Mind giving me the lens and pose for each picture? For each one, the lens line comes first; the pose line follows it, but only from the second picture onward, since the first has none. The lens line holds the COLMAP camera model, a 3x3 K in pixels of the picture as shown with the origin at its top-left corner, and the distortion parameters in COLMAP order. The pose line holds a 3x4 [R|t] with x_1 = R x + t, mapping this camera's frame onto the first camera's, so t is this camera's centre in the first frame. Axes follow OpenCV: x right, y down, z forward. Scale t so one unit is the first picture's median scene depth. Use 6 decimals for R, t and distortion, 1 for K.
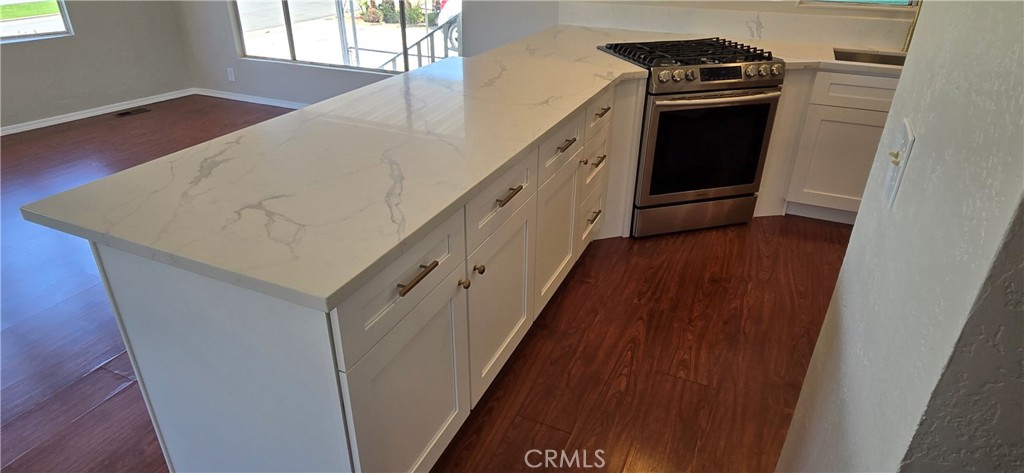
lens RADIAL K [[590.7, 0, 517.4], [0, 590.7, 240.8], [0, 0, 1]] dist [-0.002865, -0.001603]
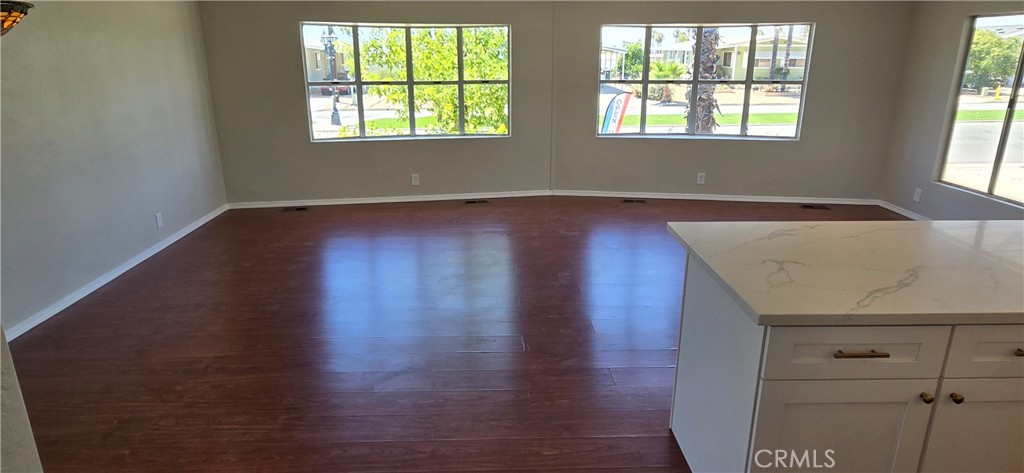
lens RADIAL K [[590.7, 0, 506.4], [0, 590.7, 247.3], [0, 0, 1]] dist [-0.002865, -0.001603]
pose [[0.411005, 0.273595, -0.869610, 0.473416], [-0.417494, 0.904482, 0.087245, 0.053579], [0.810416, 0.327199, 0.485970, -0.231975]]
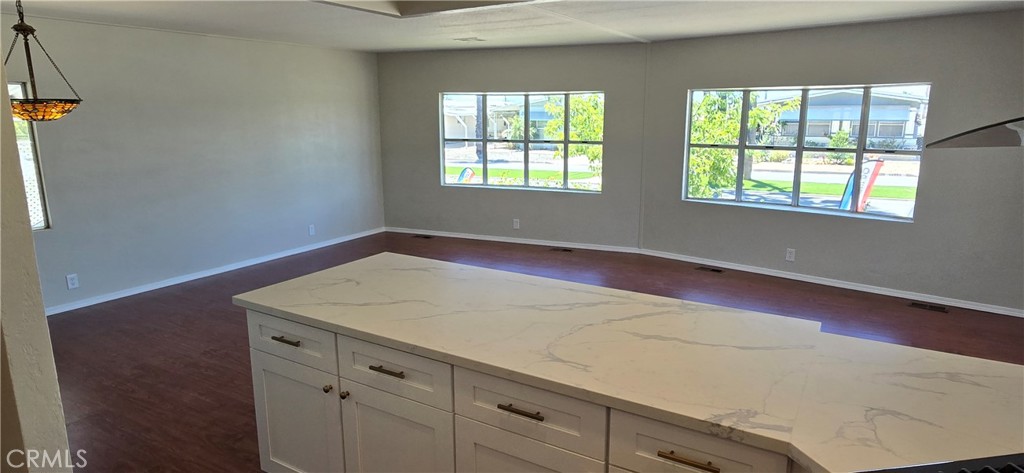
lens RADIAL K [[590.7, 0, 511.3], [0, 590.7, 234.6], [0, 0, 1]] dist [-0.002865, -0.001603]
pose [[-0.153651, 0.182999, -0.971032, 1.075751], [-0.457454, 0.857877, 0.234059, -0.736826], [0.875858, 0.480166, -0.048100, 1.295069]]
